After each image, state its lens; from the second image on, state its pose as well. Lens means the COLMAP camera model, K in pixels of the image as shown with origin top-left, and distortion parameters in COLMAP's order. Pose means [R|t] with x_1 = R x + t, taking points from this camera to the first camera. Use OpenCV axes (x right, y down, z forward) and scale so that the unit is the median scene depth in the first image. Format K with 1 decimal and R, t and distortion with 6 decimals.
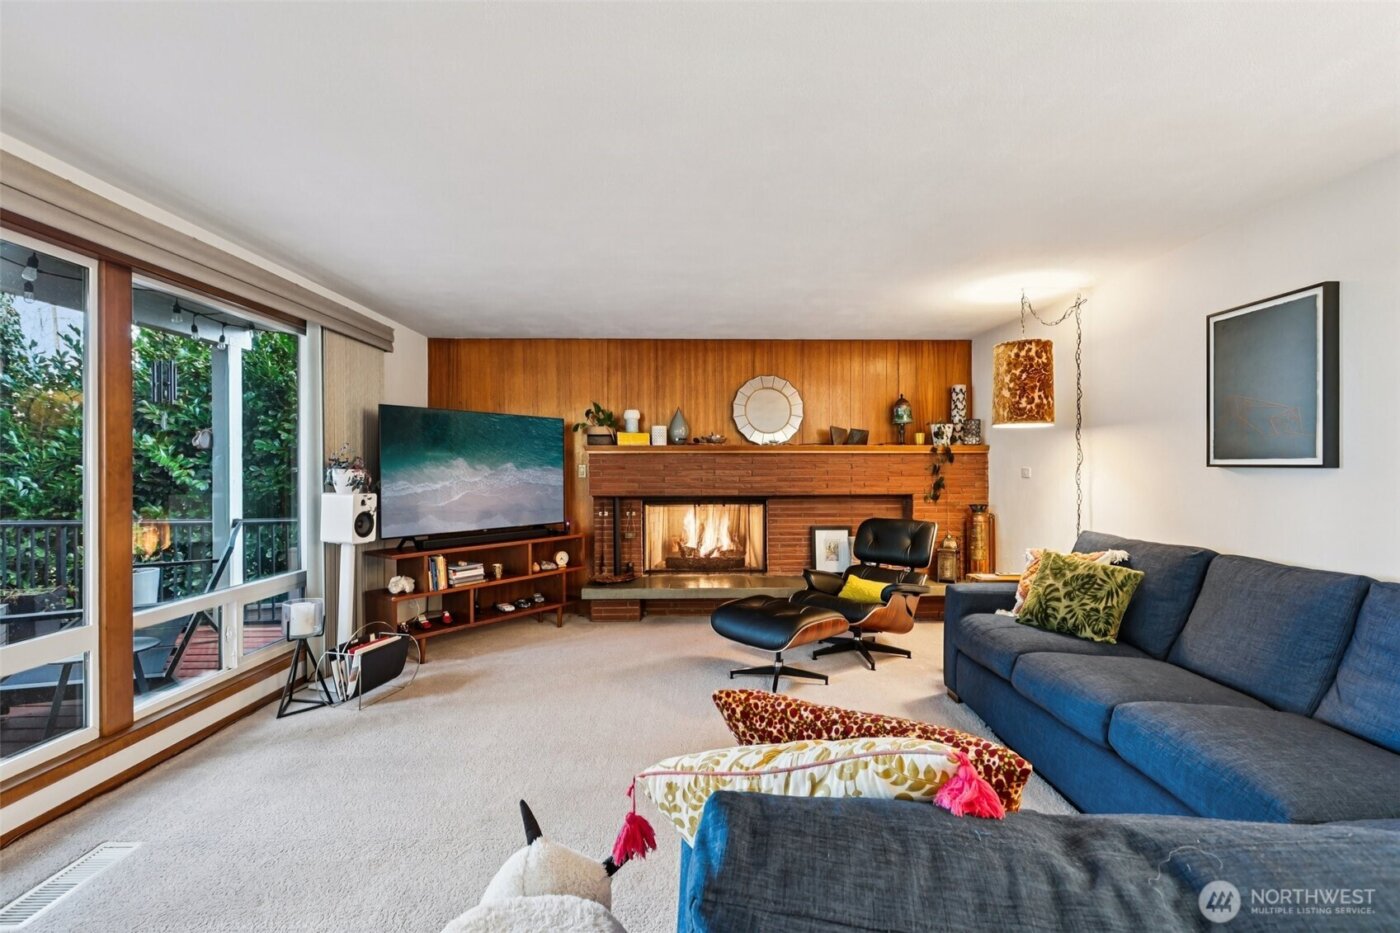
lens RADIAL K [[621.4, 0, 702.0], [0, 621.4, 471.2], [0, 0, 1]] dist [-0.002336, -0.000228]
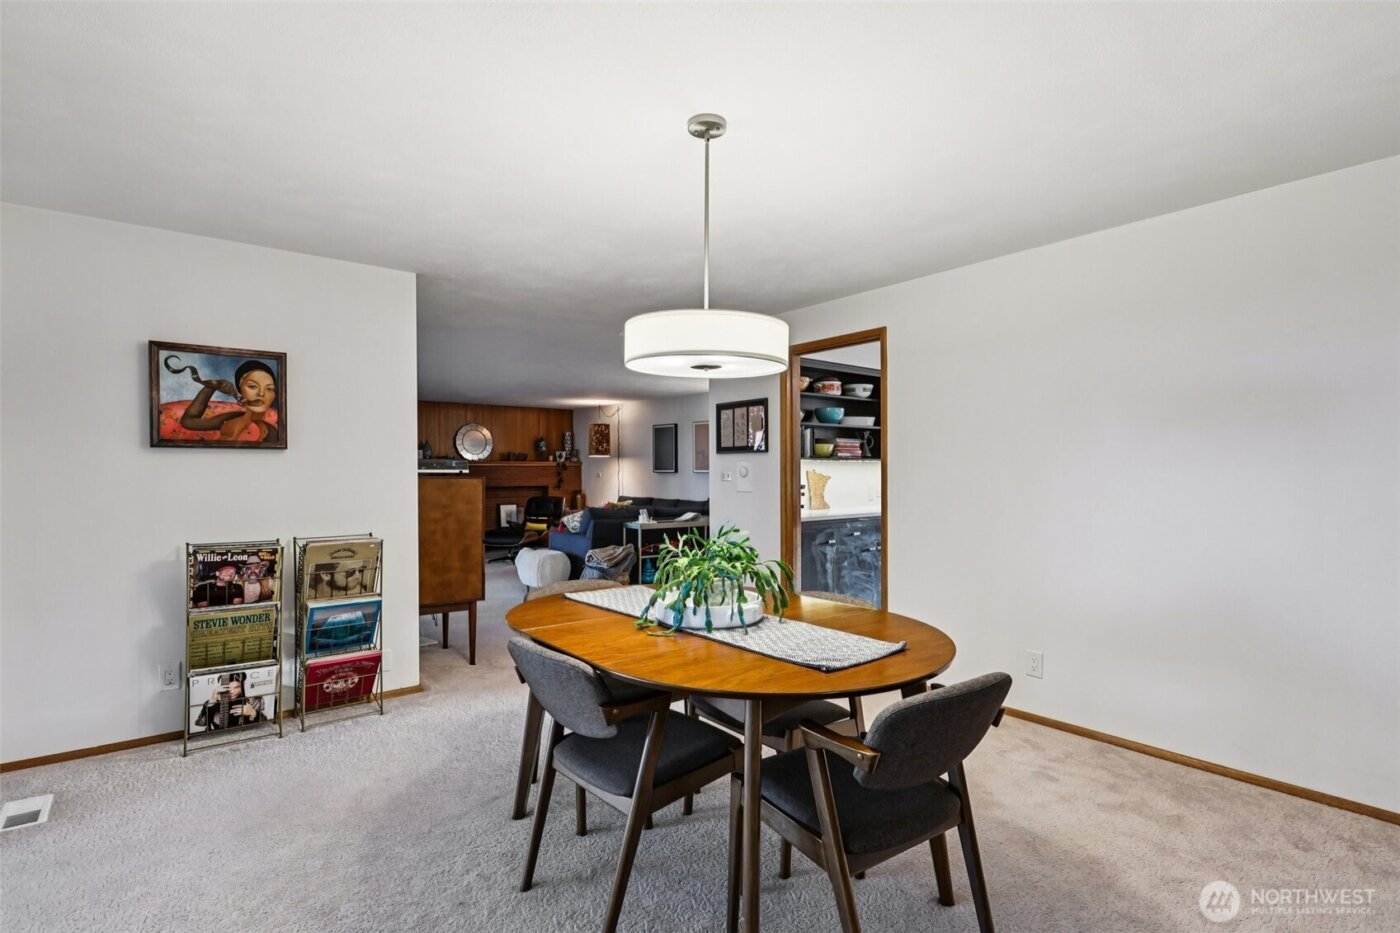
lens RADIAL K [[688.0, 0, 700.9], [0, 688.0, 470.7], [0, 0, 1]] dist [0.001424, 0.000103]
pose [[0.784131, 0.001112, 0.620594, -0.675681], [0.003735, 0.999972, -0.006511, 0.004402], [-0.620584, 0.007424, 0.784105, -1.092875]]
